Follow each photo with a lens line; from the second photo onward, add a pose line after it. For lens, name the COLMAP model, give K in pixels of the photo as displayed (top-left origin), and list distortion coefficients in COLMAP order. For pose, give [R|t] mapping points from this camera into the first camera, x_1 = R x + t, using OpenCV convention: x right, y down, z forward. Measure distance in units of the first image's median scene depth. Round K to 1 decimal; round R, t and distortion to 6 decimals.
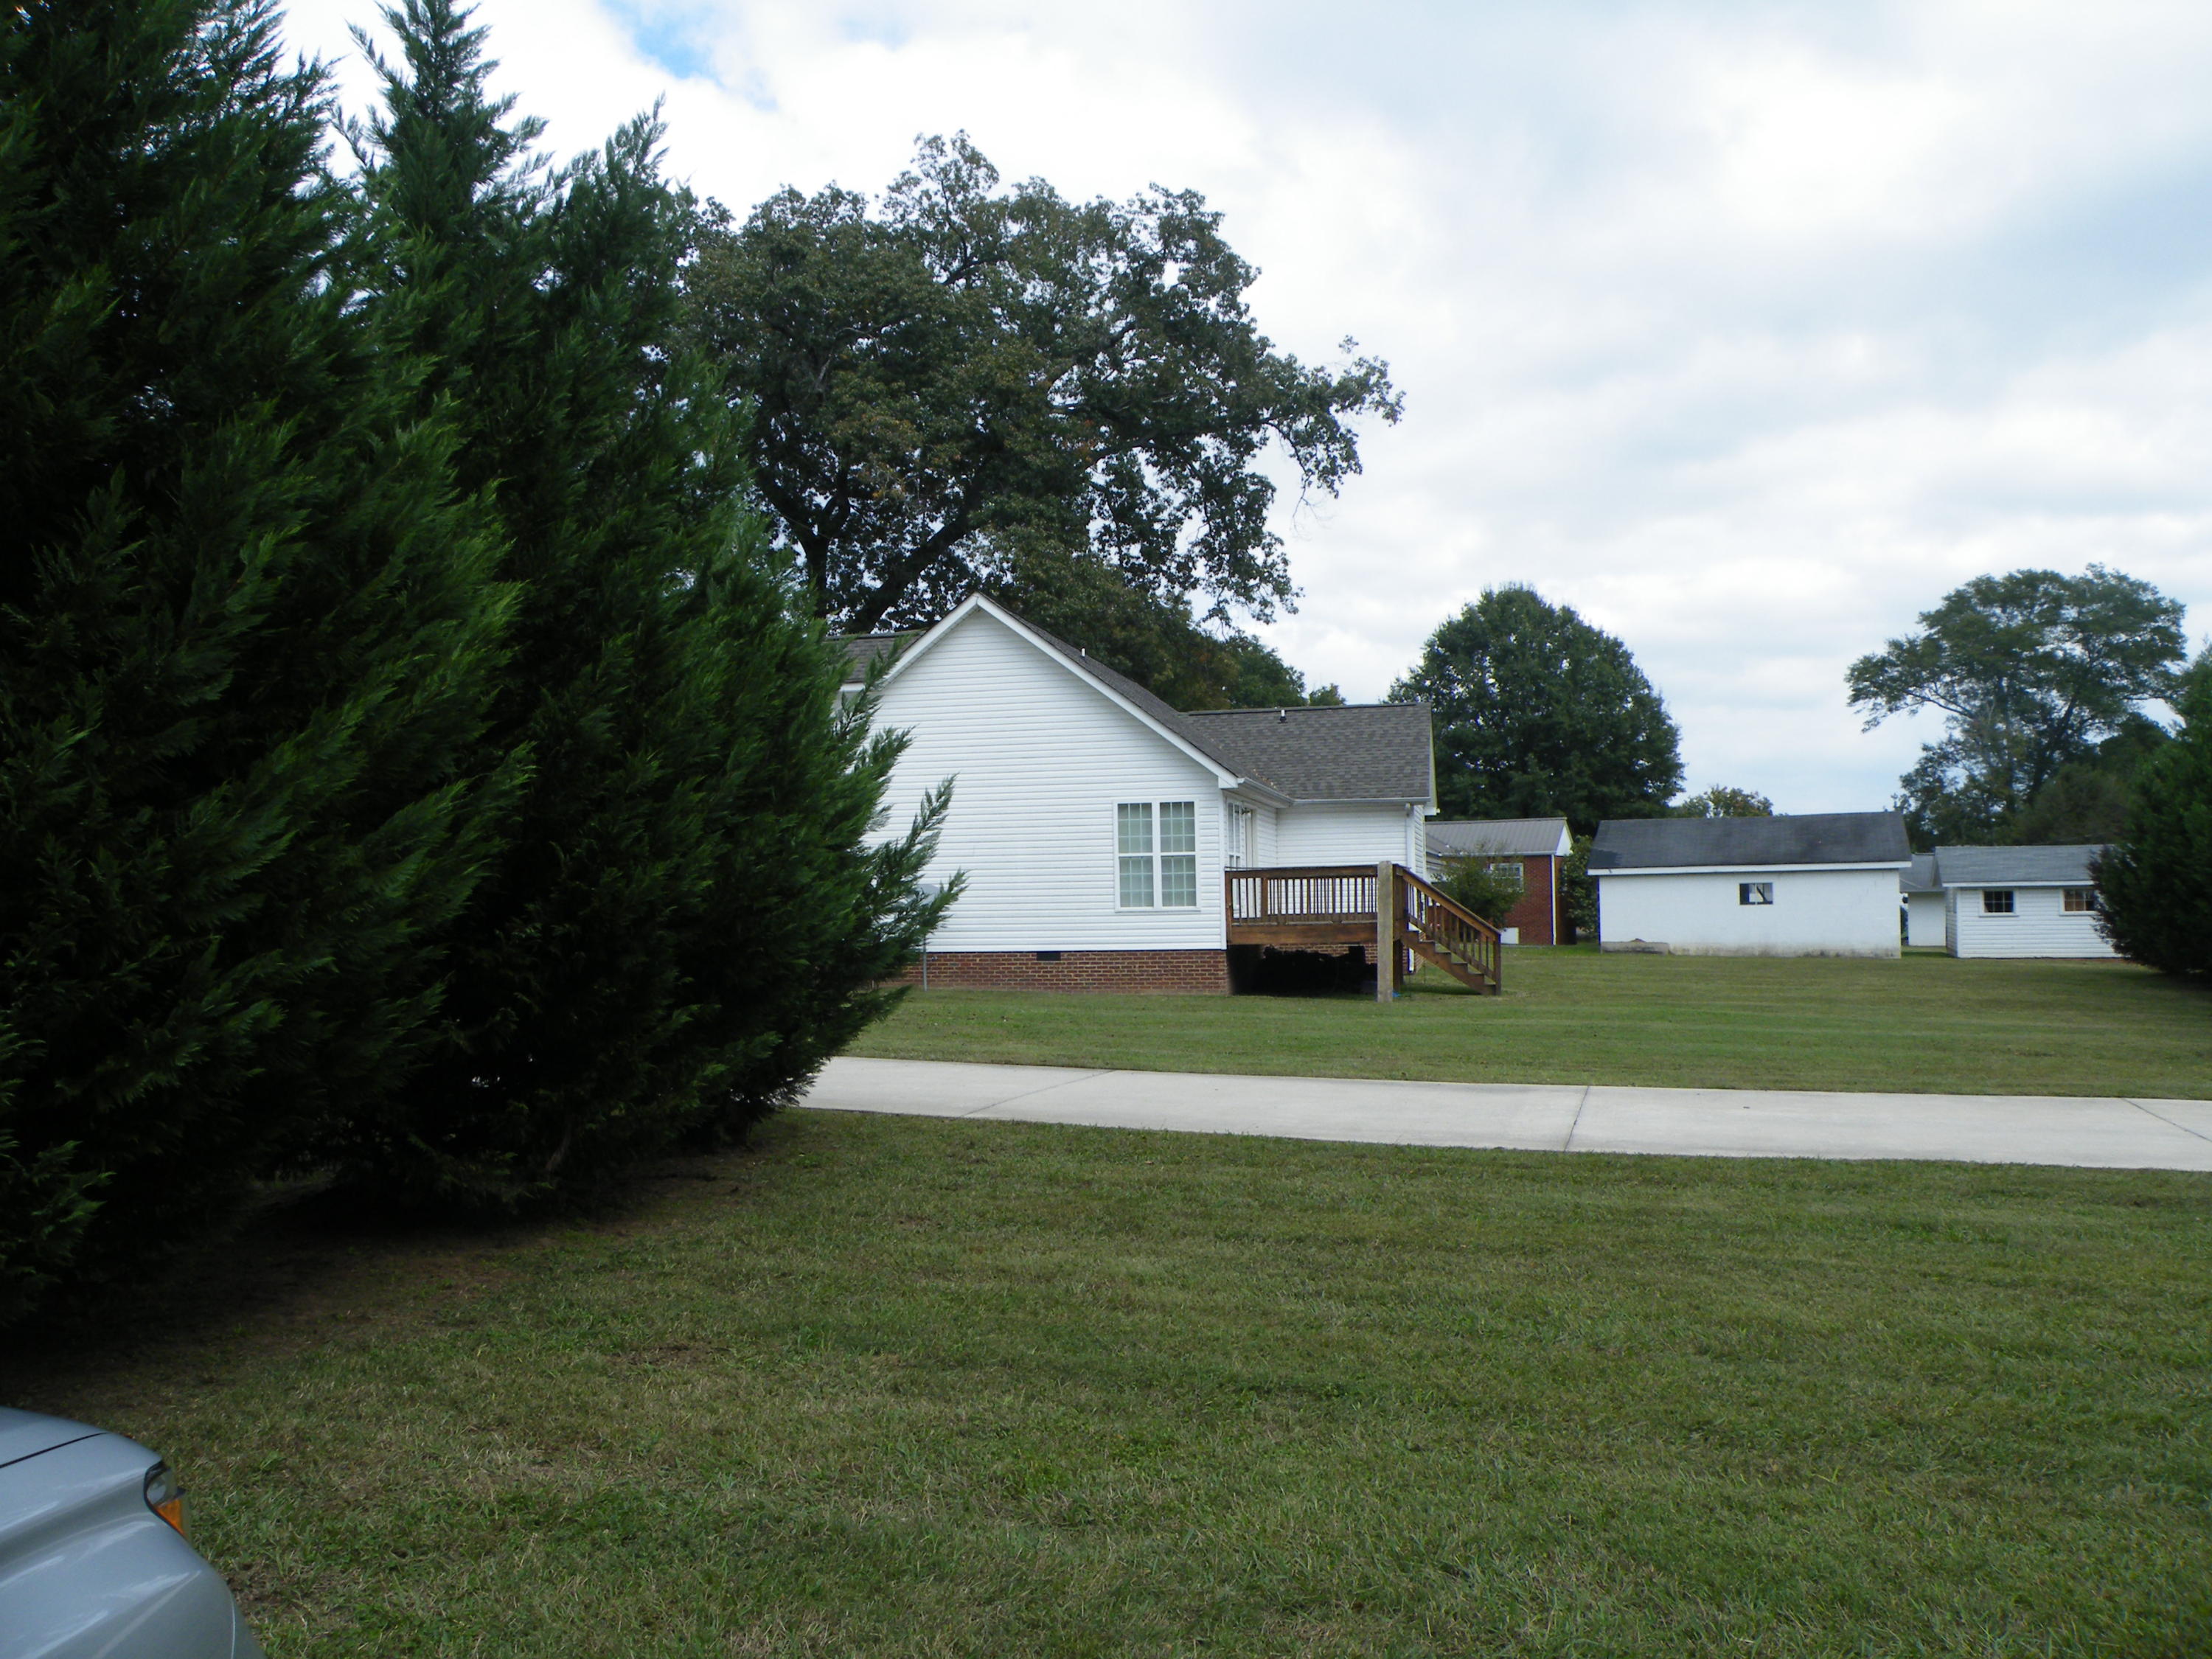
lens RADIAL K [[1760.4, 0, 1120.1], [0, 1760.4, 837.1], [0, 0, 1]] dist [-0.168721, 0.152274]
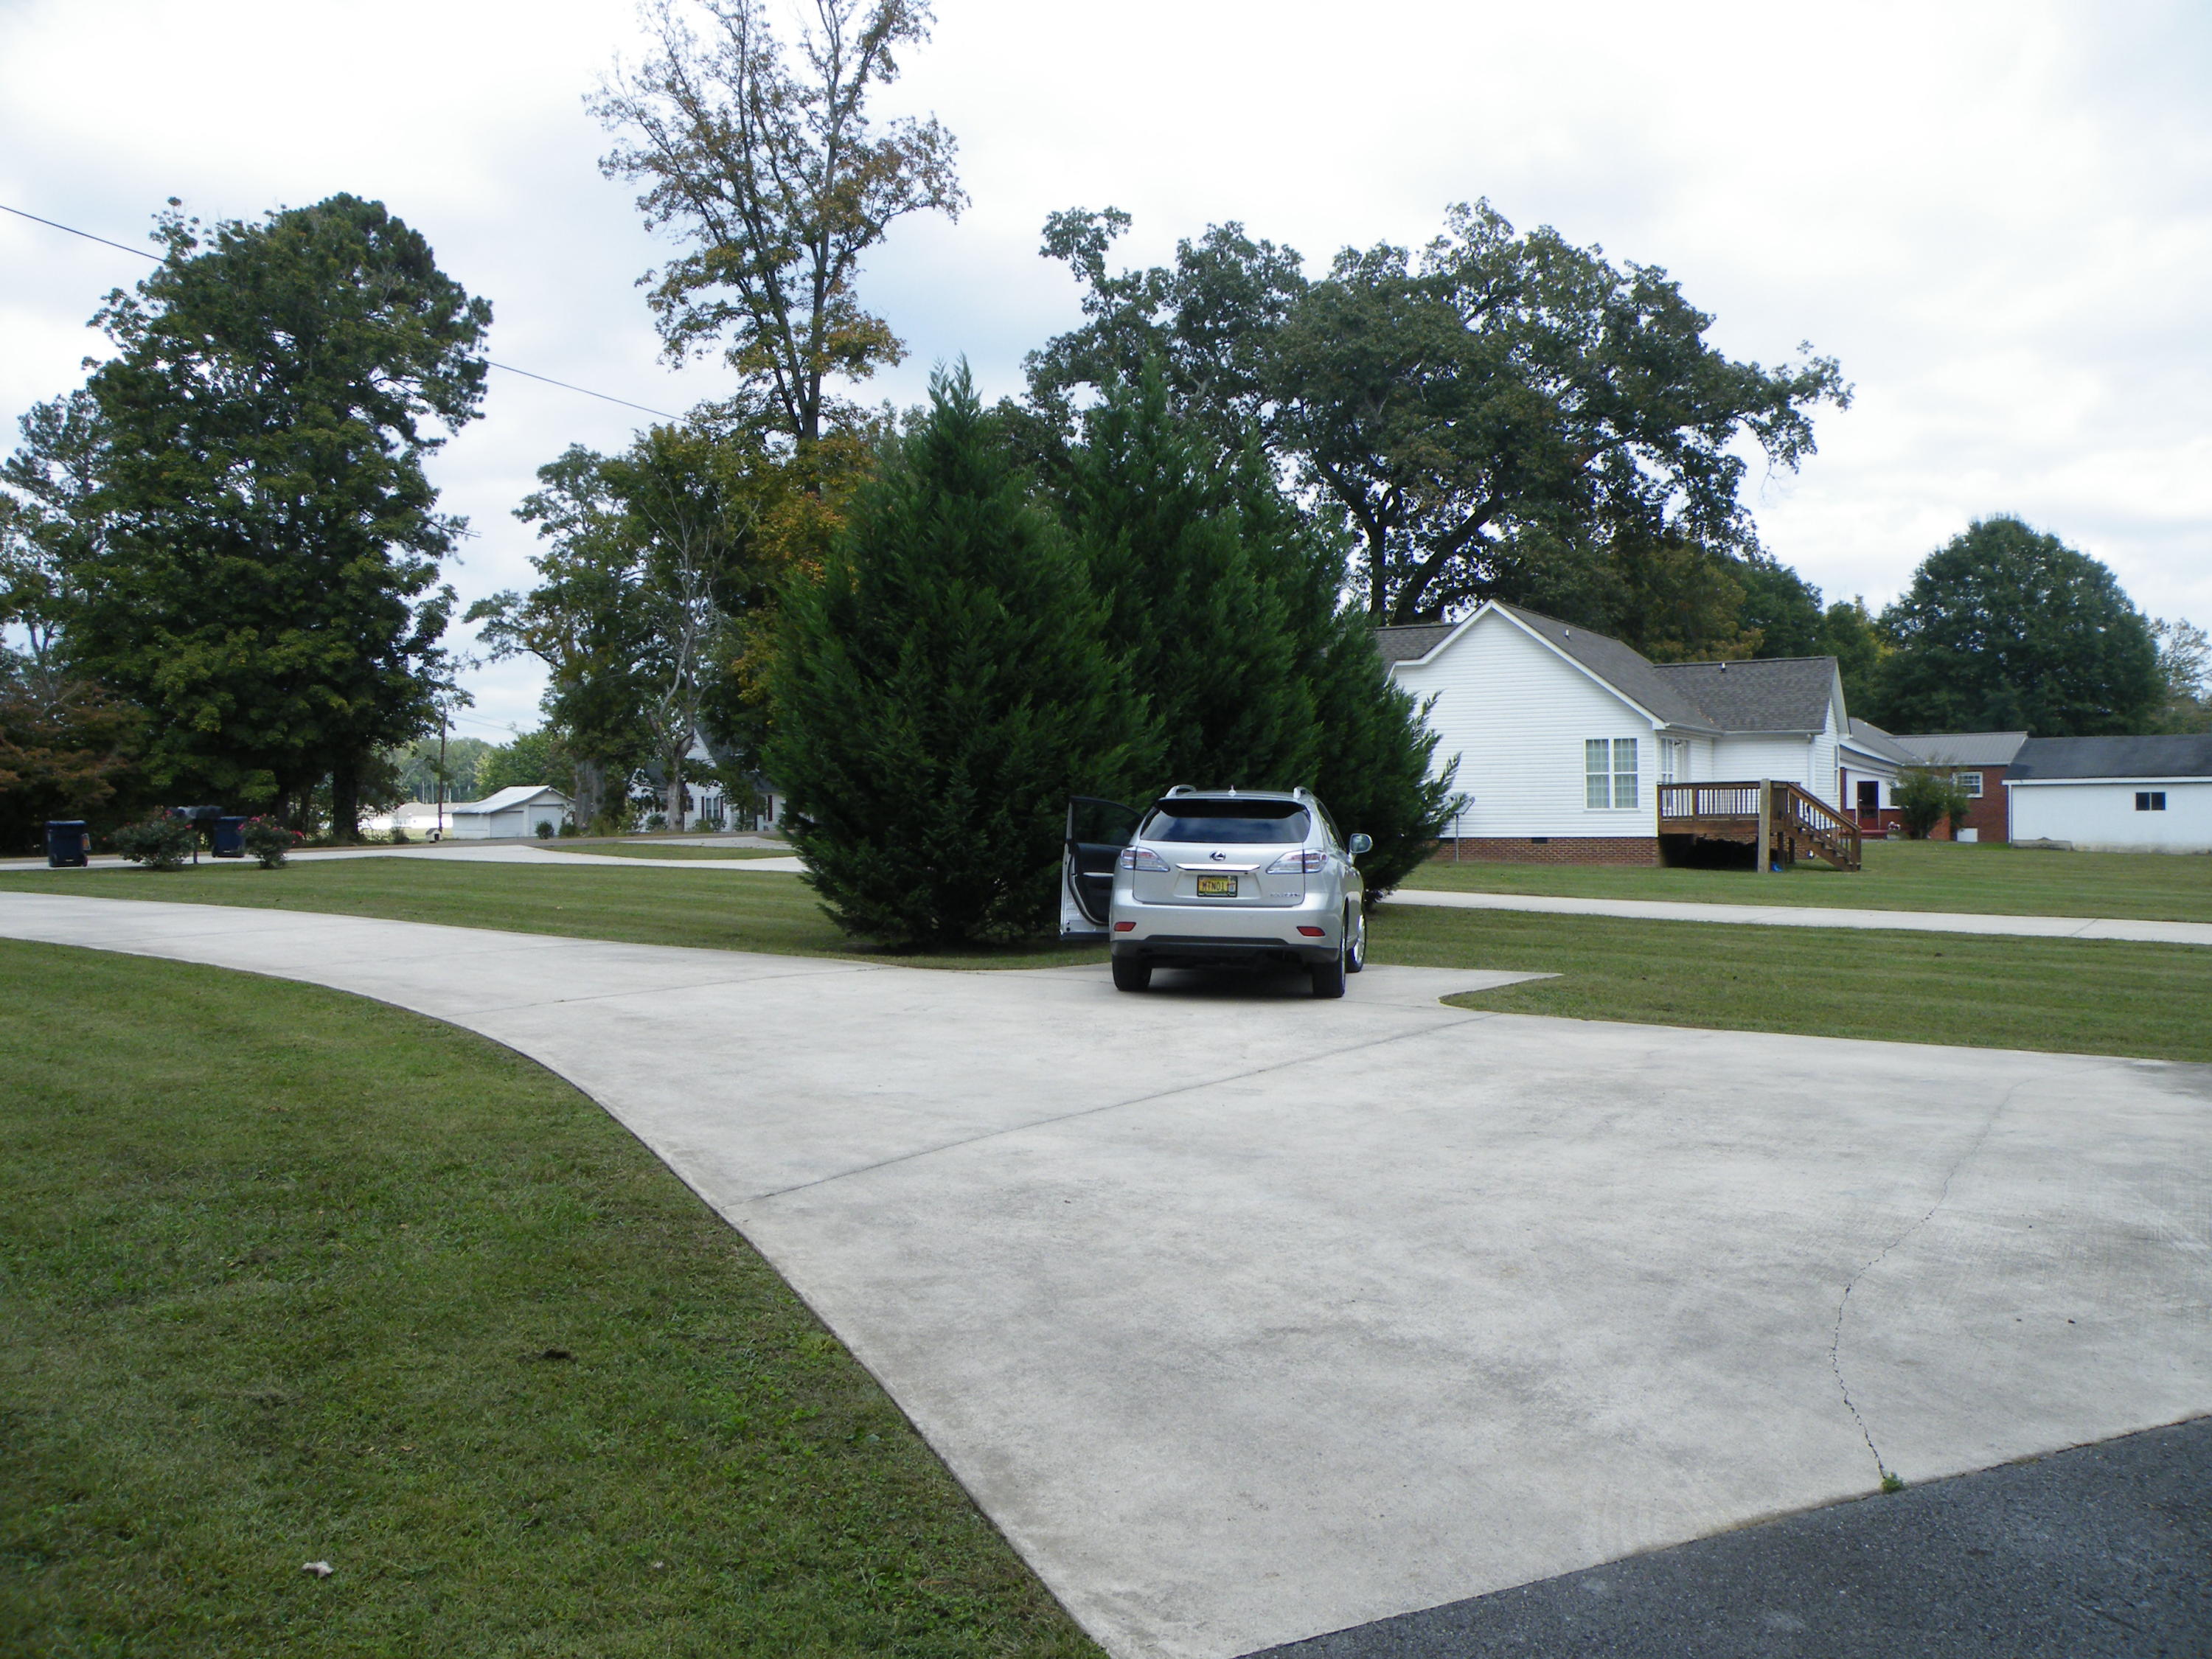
lens RADIAL K [[1760.4, 0, 1120.1], [0, 1760.4, 837.1], [0, 0, 1]] dist [-0.168721, 0.152274]
pose [[0.952710, 0.010415, -0.303704, 0.041862], [0.007294, 0.998341, 0.057117, -0.013599], [0.303795, -0.056631, 0.951053, -0.312108]]
